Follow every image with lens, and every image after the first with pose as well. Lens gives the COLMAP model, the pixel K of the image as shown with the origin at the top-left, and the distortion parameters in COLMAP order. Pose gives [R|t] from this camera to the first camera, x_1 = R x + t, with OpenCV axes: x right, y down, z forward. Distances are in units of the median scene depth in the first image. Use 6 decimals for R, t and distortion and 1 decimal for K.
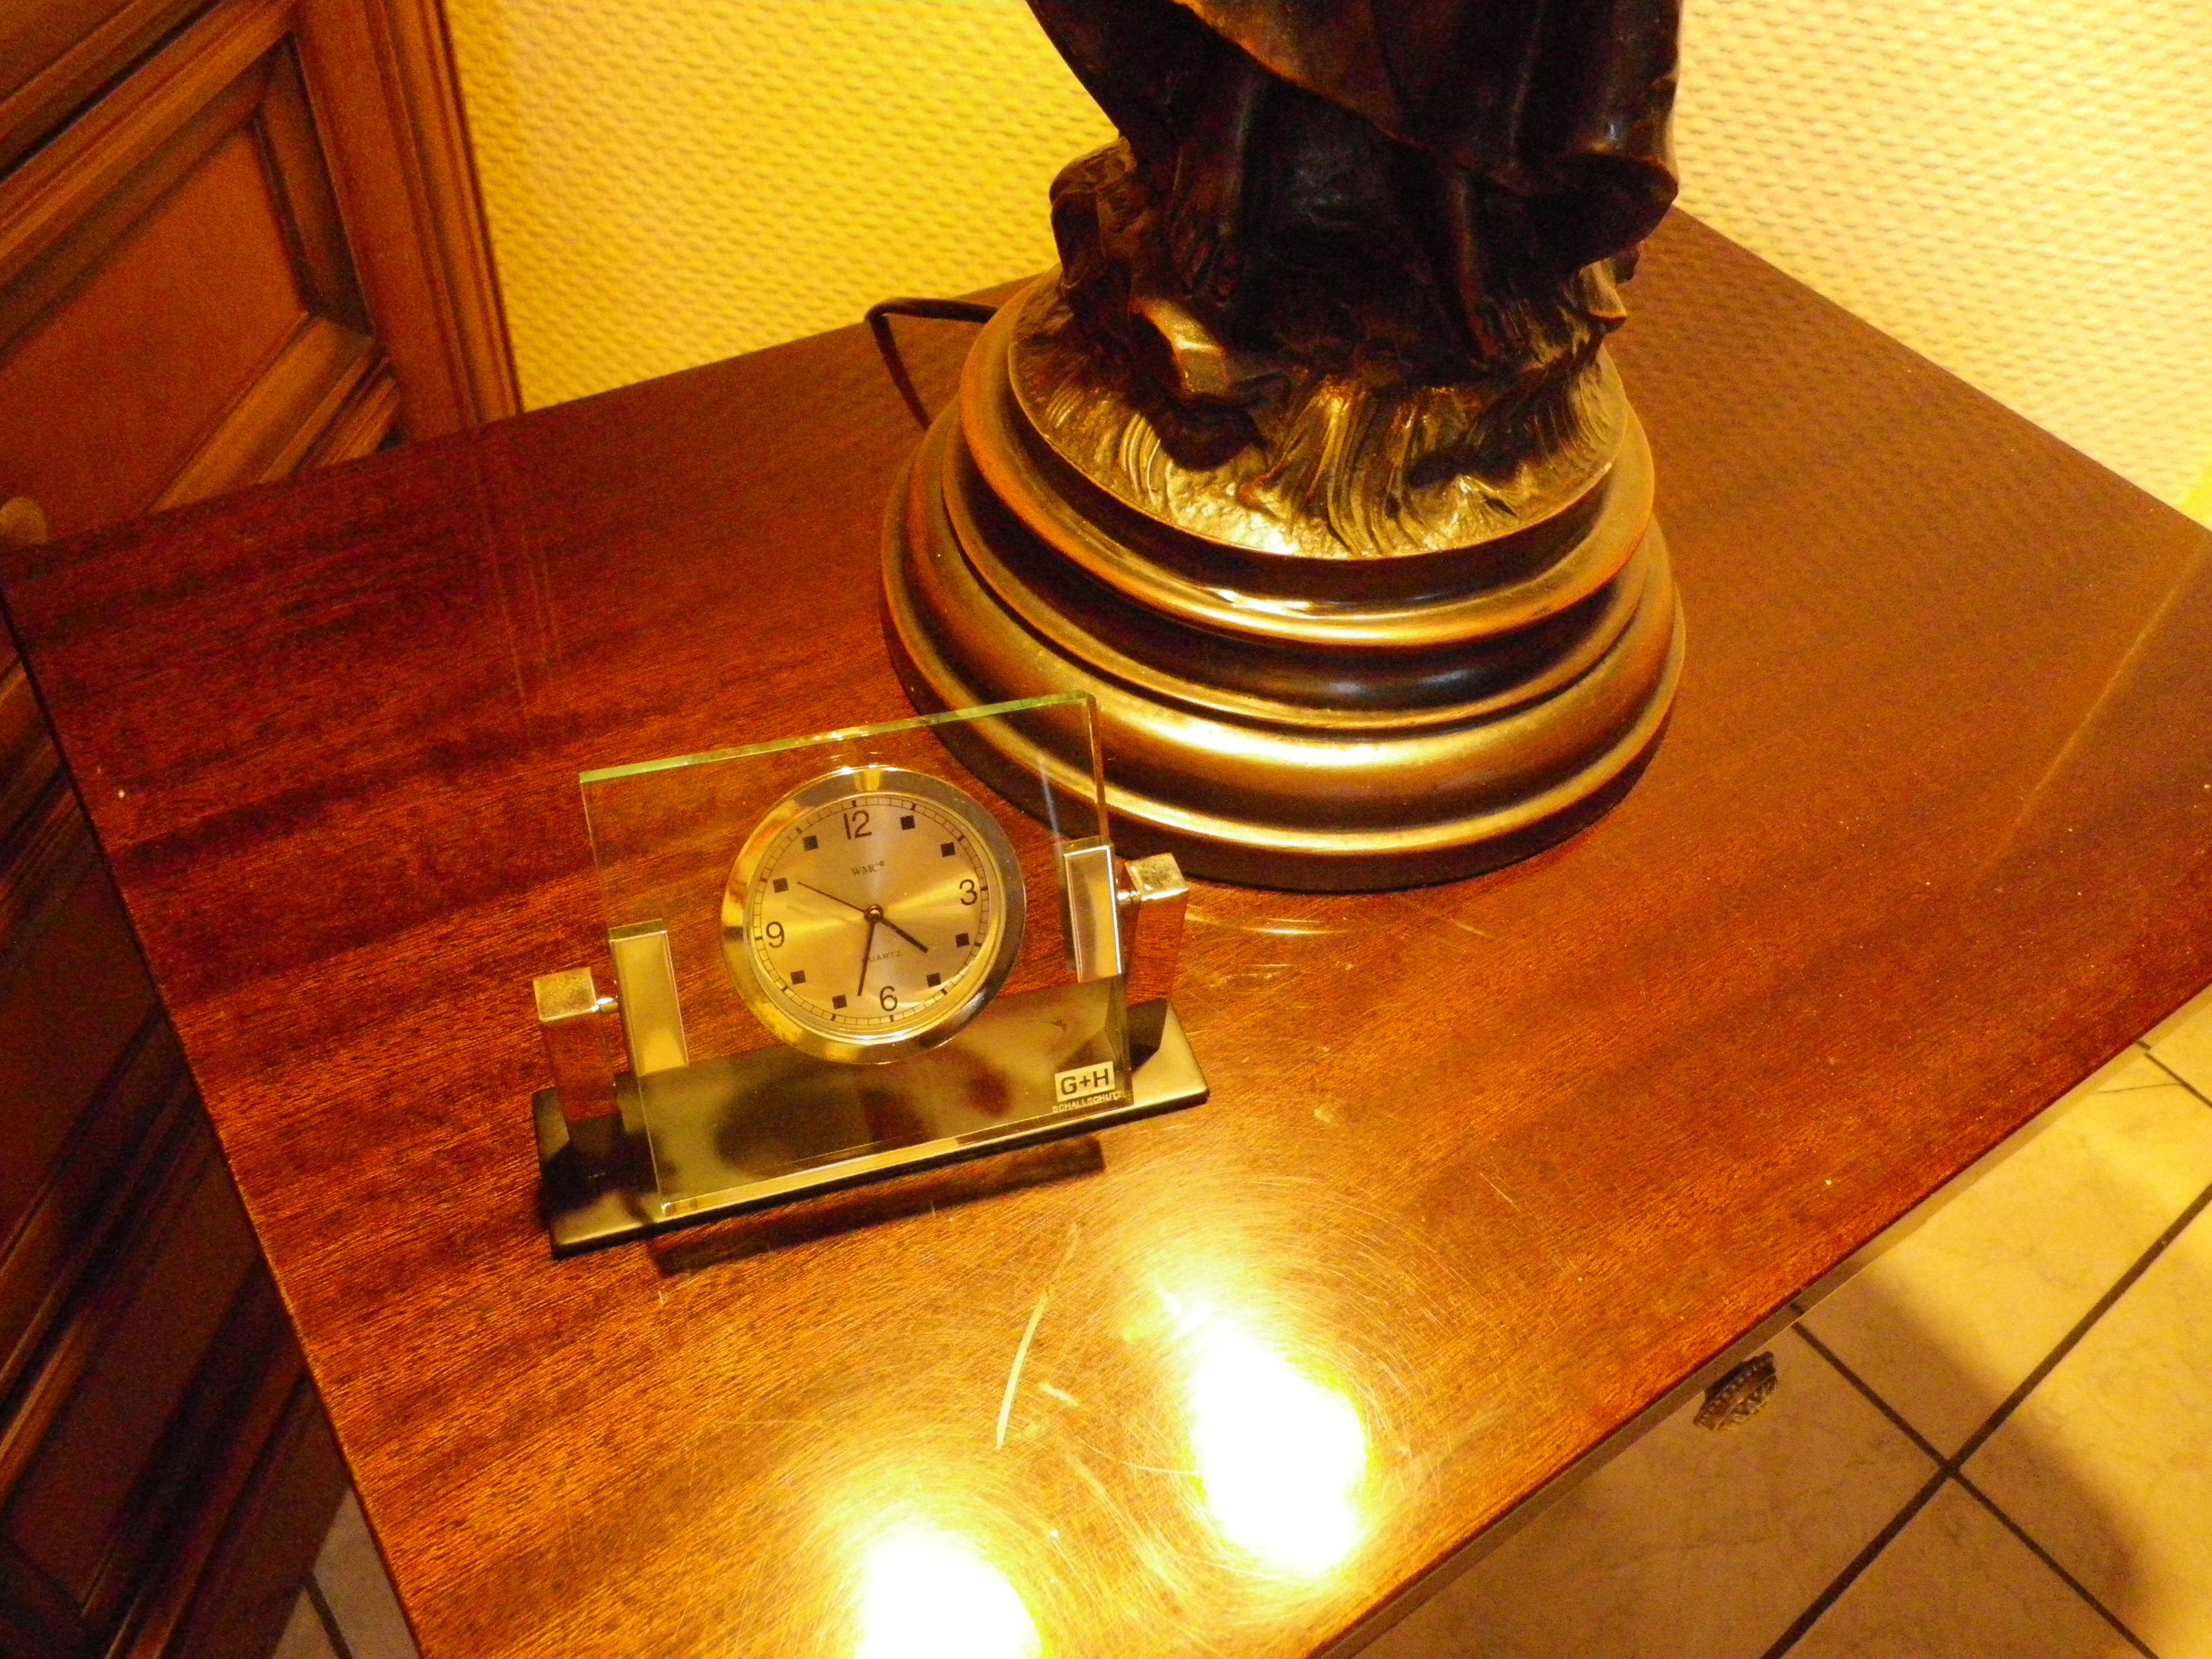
lens RADIAL K [[1709.2, 0, 1106.9], [0, 1709.2, 835.4], [0, 0, 1]] dist [-0.015273, 0.023472]
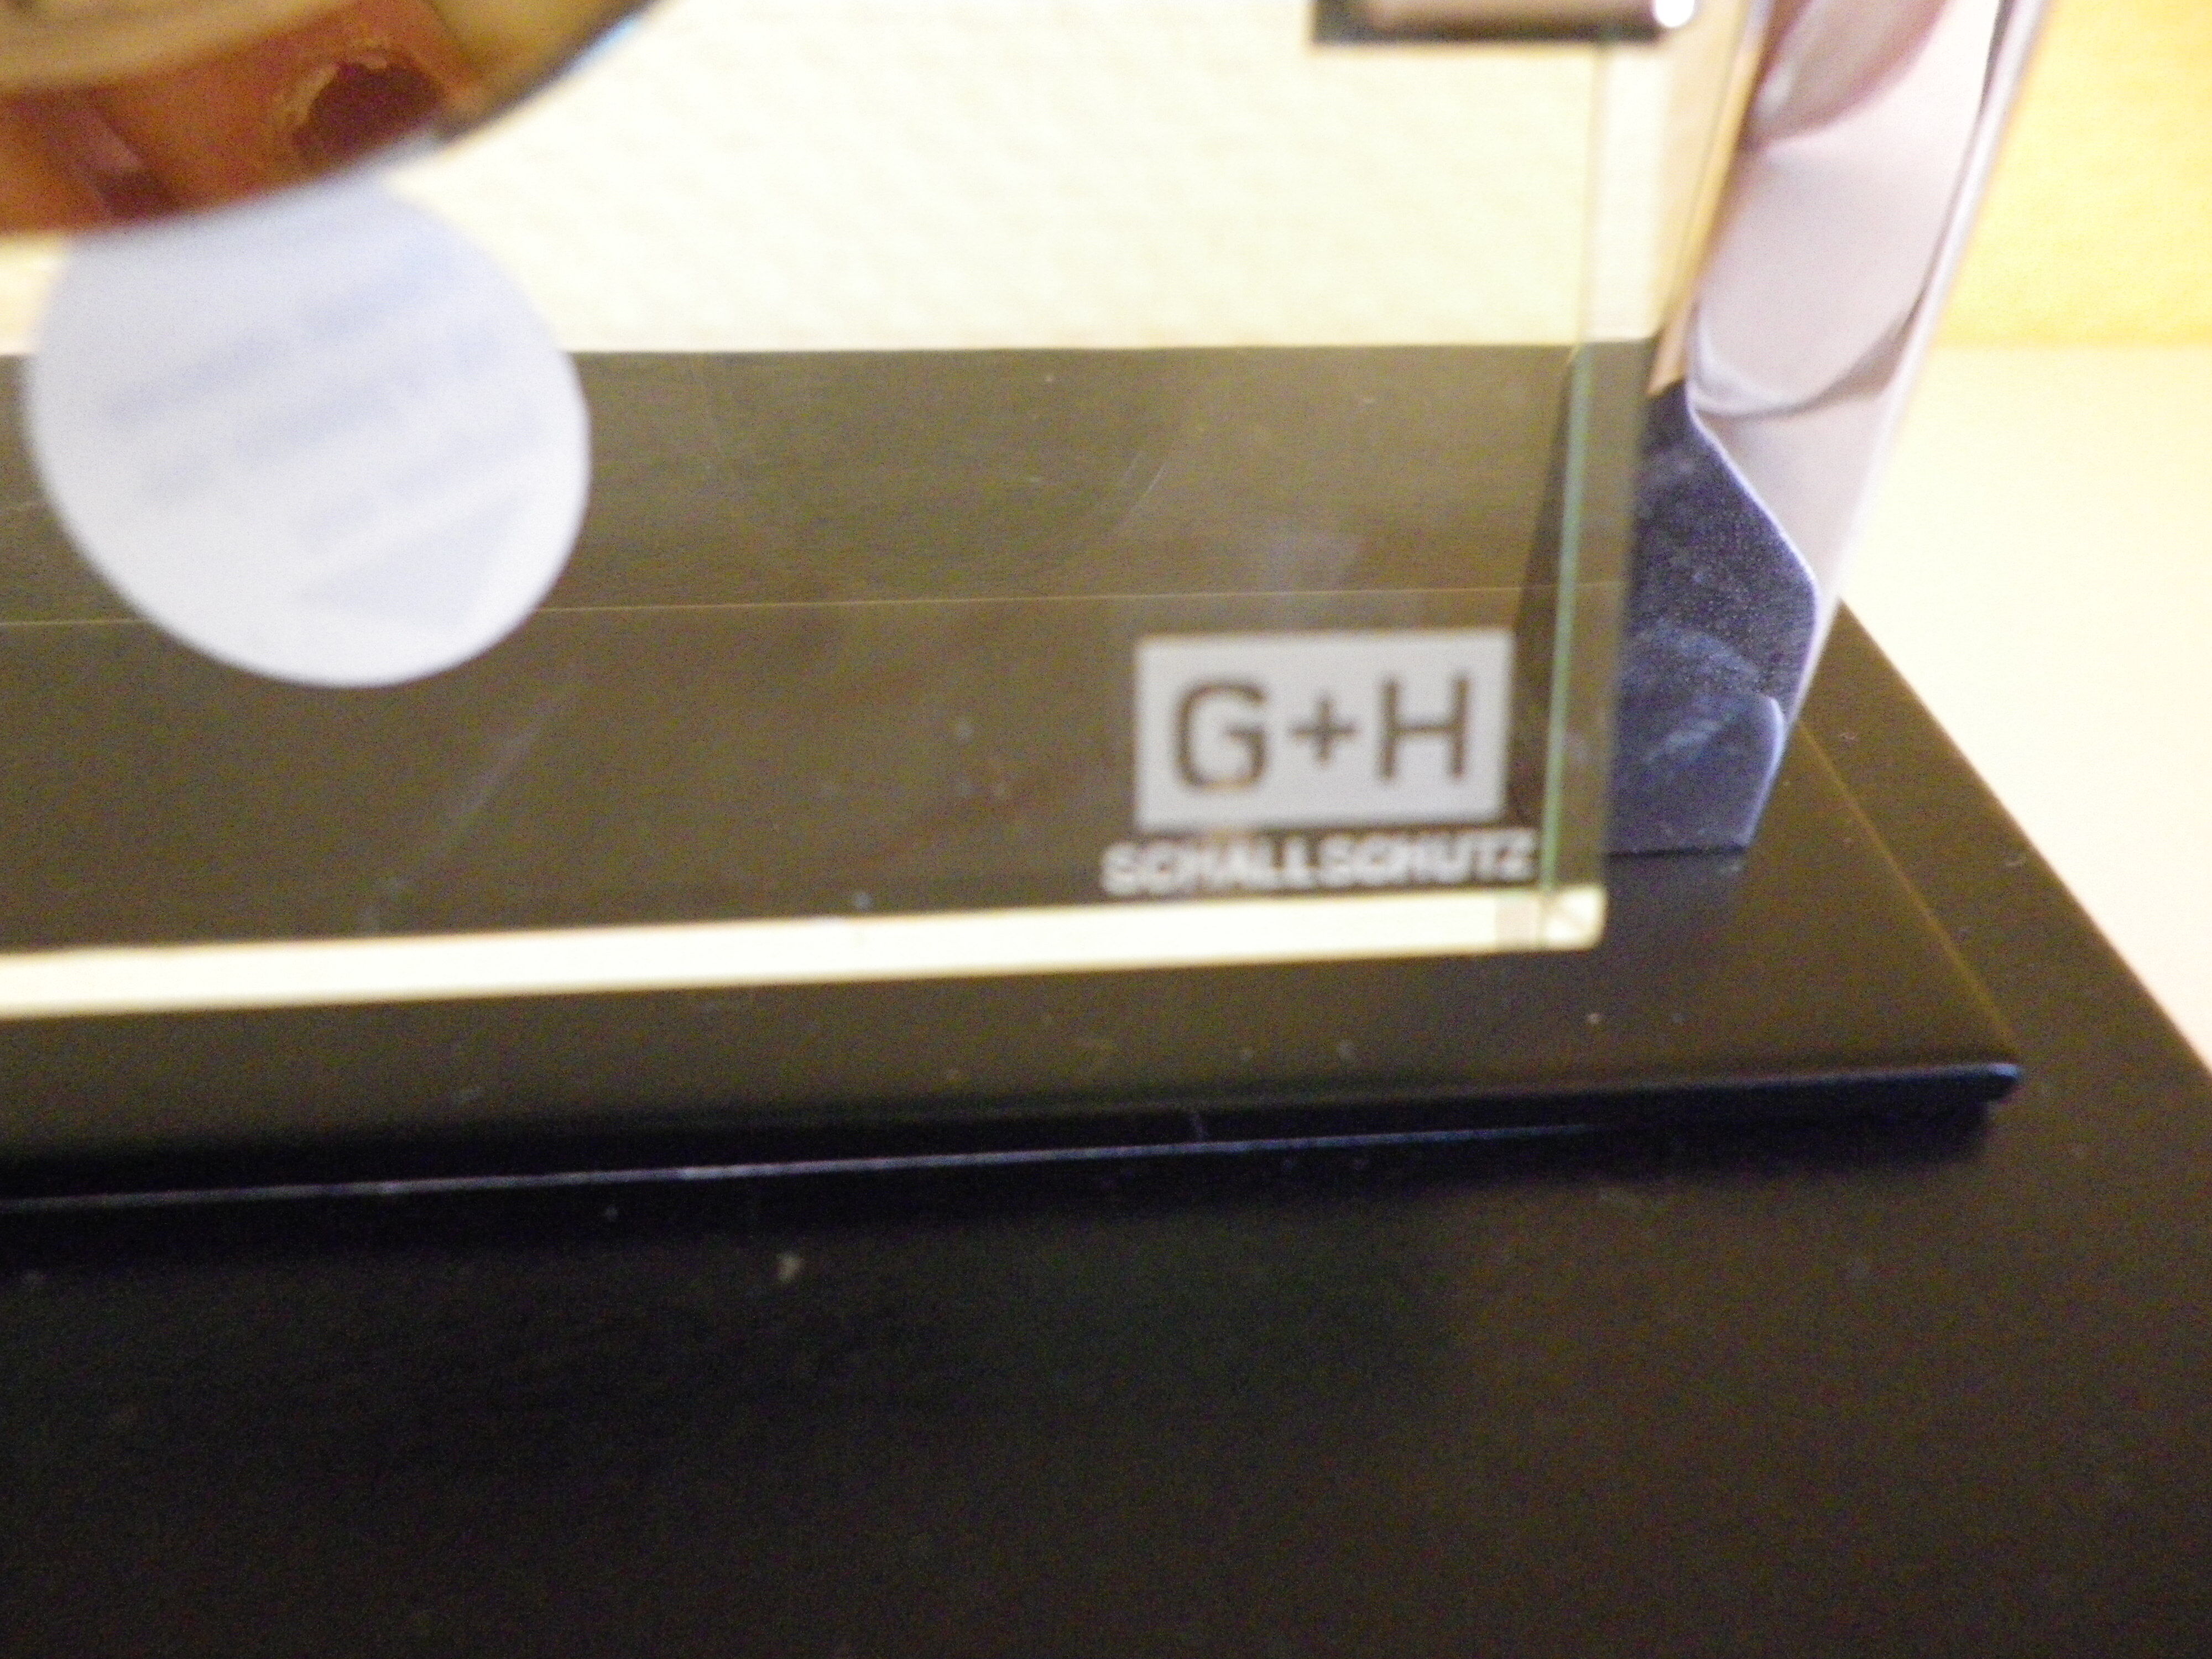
lens RADIAL K [[1709.2, 0, 1107.4], [0, 1709.2, 827.6], [0, 0, 1]] dist [-0.015273, 0.023472]
pose [[0.970129, 0.140918, -0.197464, 0.000819], [-0.142905, 0.989727, 0.004220, 0.147286], [0.196031, 0.024125, 0.980301, 0.788768]]
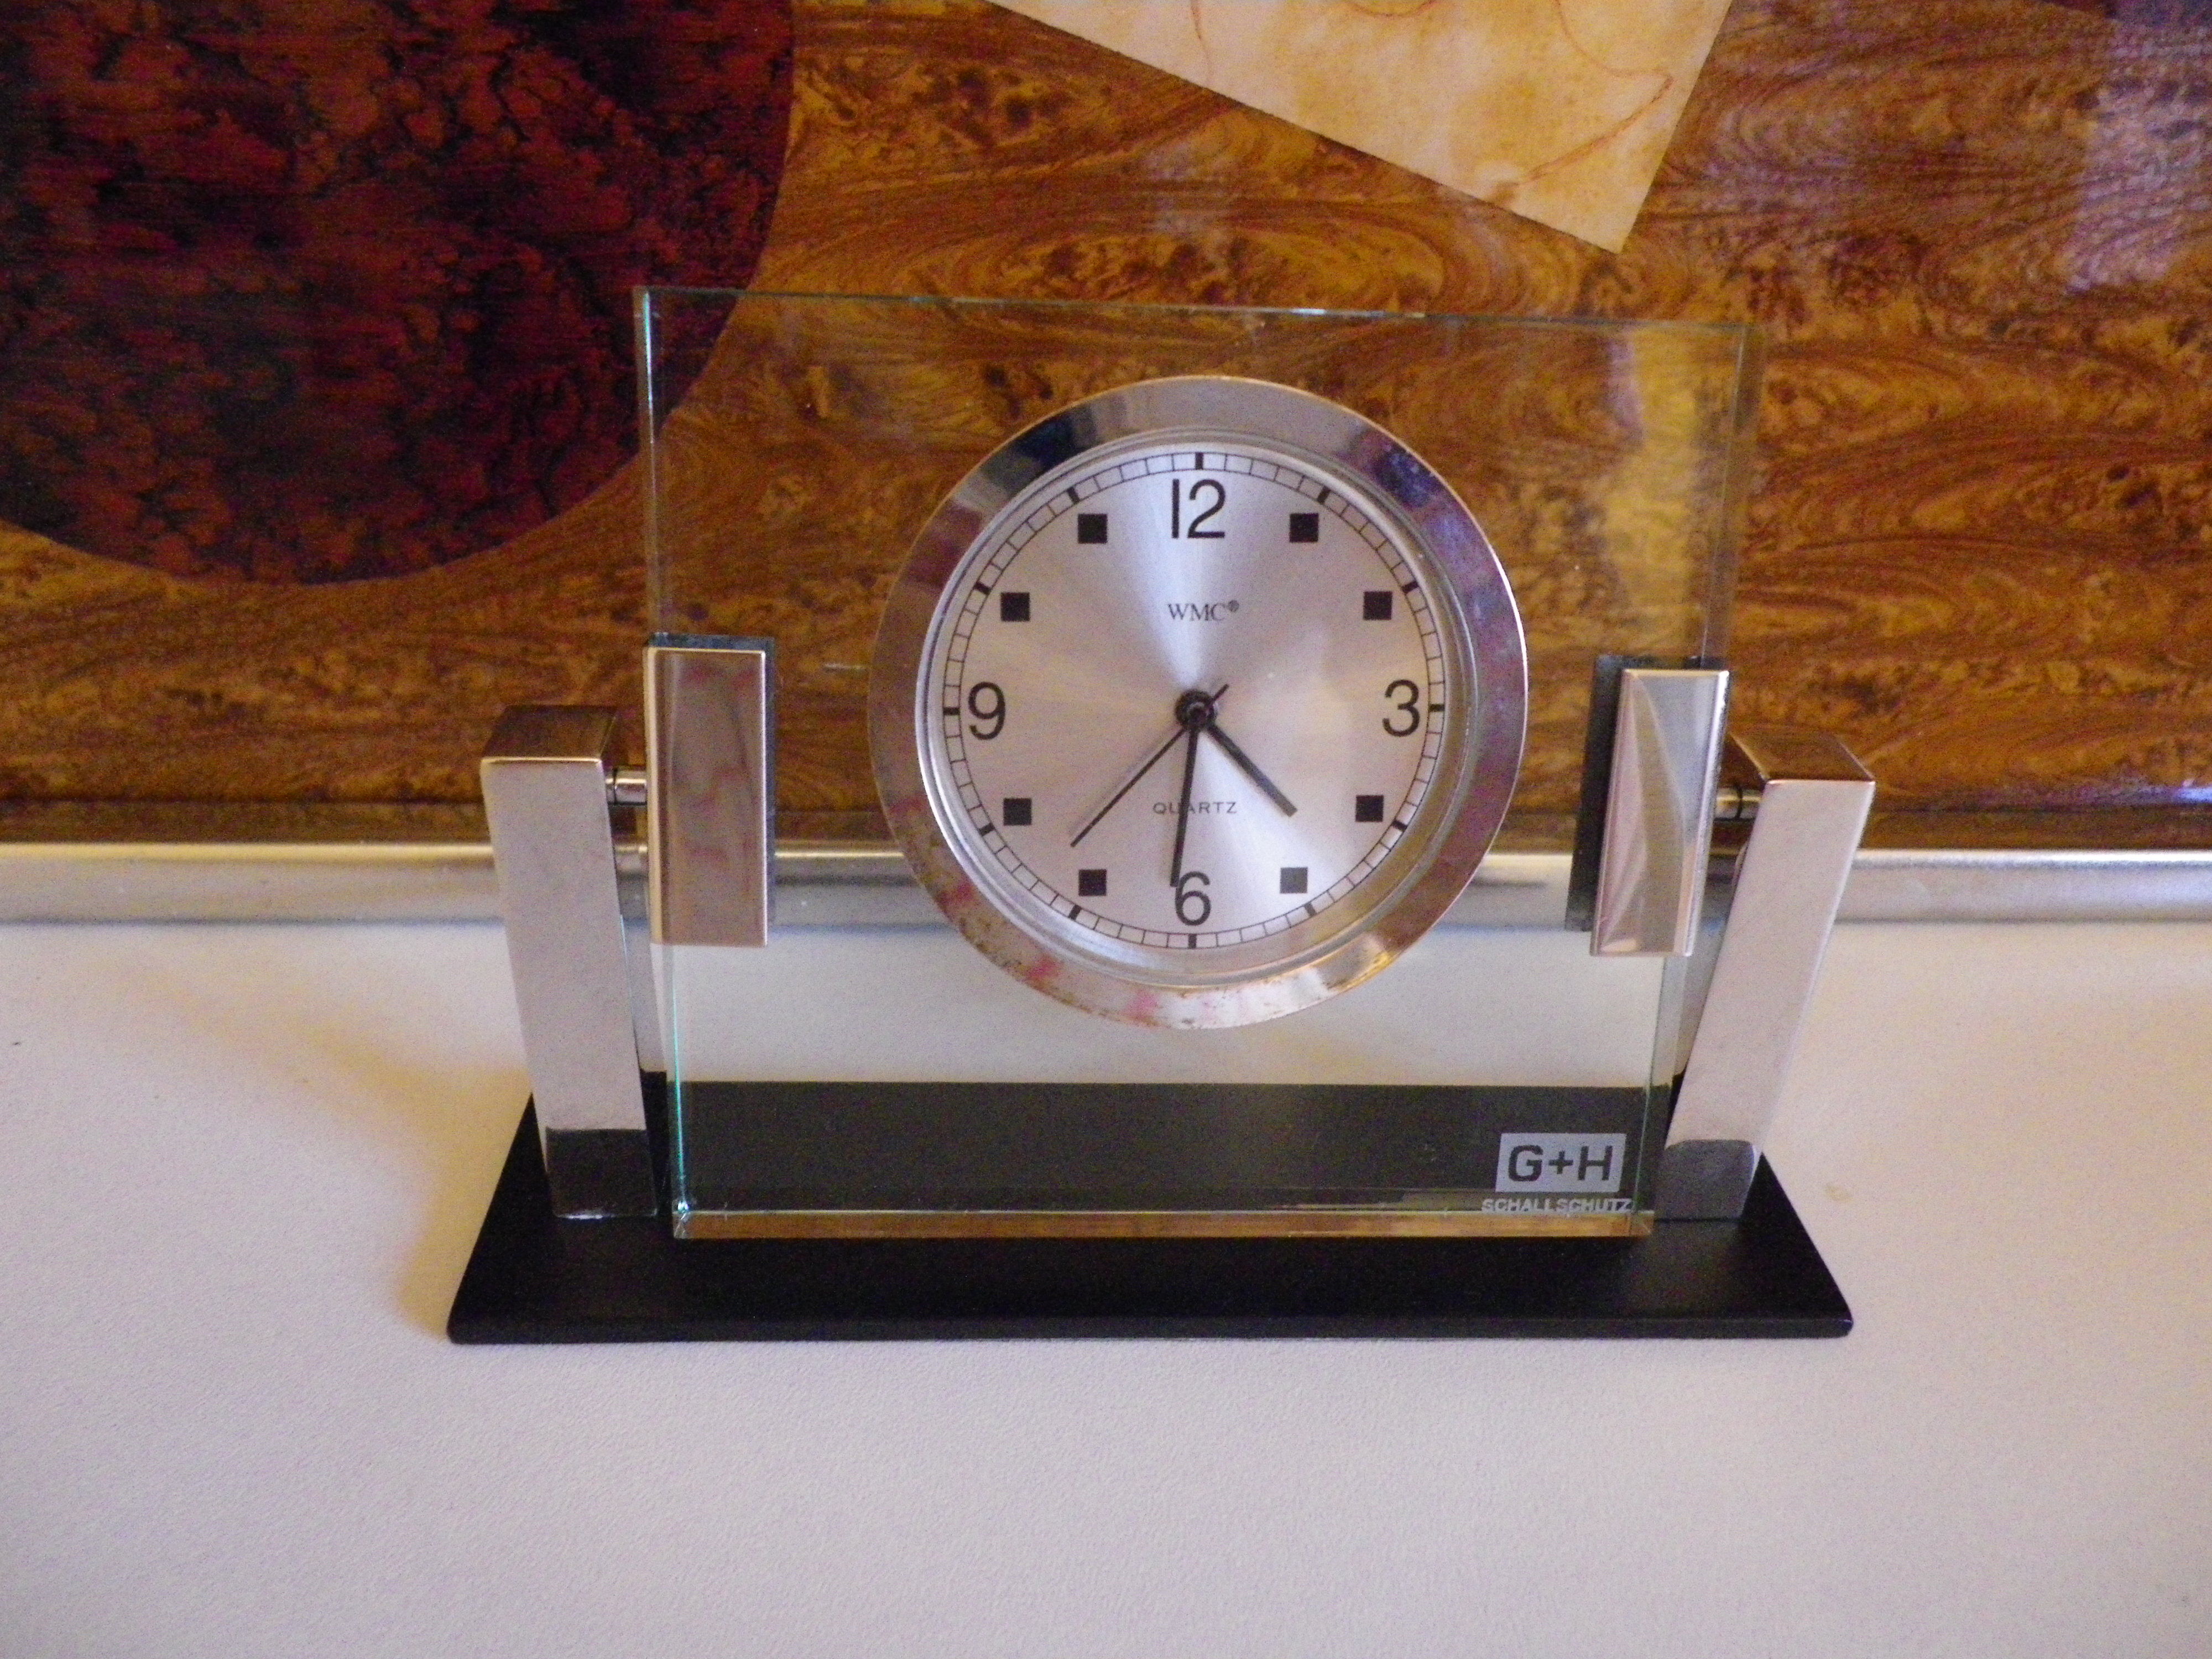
lens RADIAL K [[1709.2, 0, 1103.4], [0, 1709.2, 840.2], [0, 0, 1]] dist [-0.015273, 0.023472]
pose [[0.956147, 0.186950, -0.225462, -0.042138], [-0.193117, 0.981161, -0.005411, 0.077911], [0.220202, 0.048715, 0.974237, 0.472355]]
